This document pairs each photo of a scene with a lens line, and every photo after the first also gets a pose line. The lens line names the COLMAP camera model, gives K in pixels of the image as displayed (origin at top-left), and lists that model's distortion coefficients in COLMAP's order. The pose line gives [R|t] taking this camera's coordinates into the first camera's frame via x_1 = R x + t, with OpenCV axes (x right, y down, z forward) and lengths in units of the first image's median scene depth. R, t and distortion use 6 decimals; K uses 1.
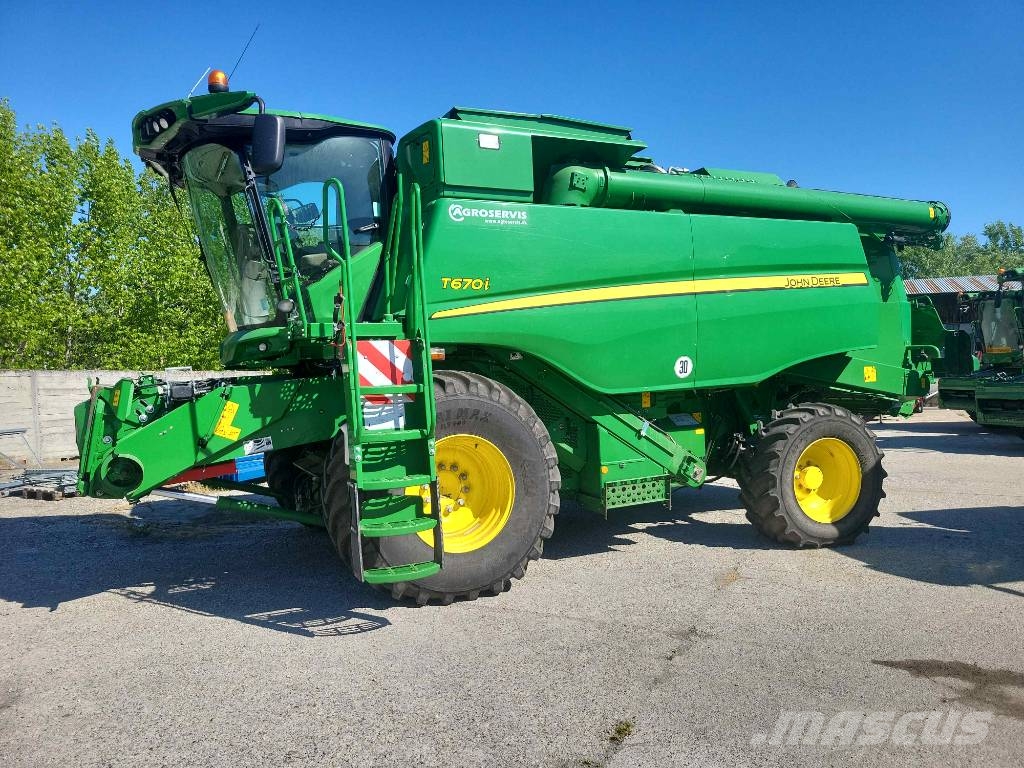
lens RADIAL K [[785.3, 0, 525.6], [0, 785.3, 369.5], [0, 0, 1]] dist [0.050478, -0.028262]
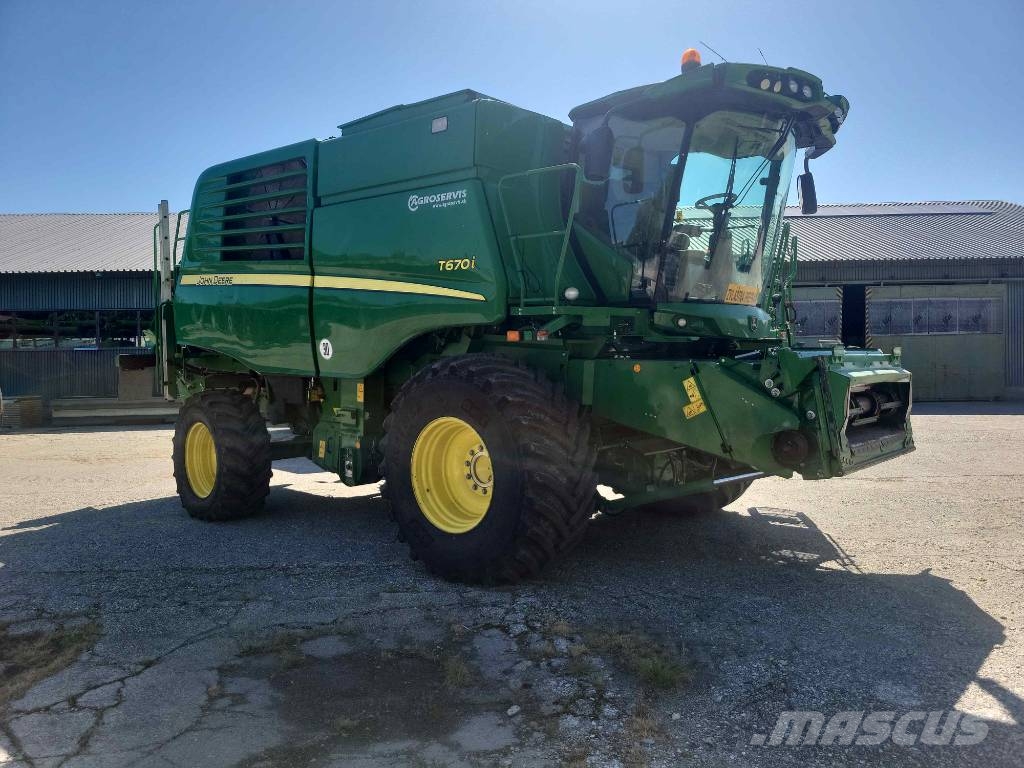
lens RADIAL K [[785.3, 0, 515.4], [0, 785.3, 363.8], [0, 0, 1]] dist [0.050478, -0.028262]
pose [[-0.400973, 0.017272, 0.915927, -1.179737], [0.021873, 0.999718, -0.009276, 0.029053], [-0.915829, 0.016315, -0.401237, 1.692454]]
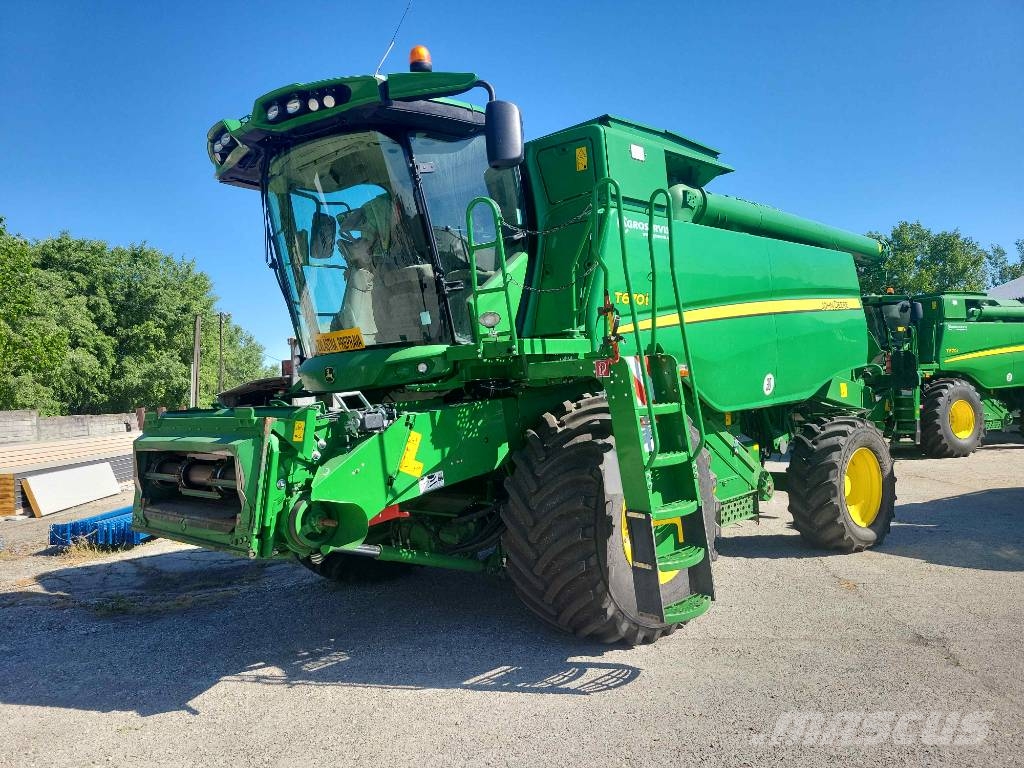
lens RADIAL K [[785.3, 0, 514.6], [0, 785.3, 369.6], [0, 0, 1]] dist [0.050478, -0.028262]
pose [[0.943027, -0.012007, 0.332498, -0.492010], [0.024891, 0.999094, -0.034518, 0.005440], [-0.331783, 0.040828, 0.942472, 0.145226]]
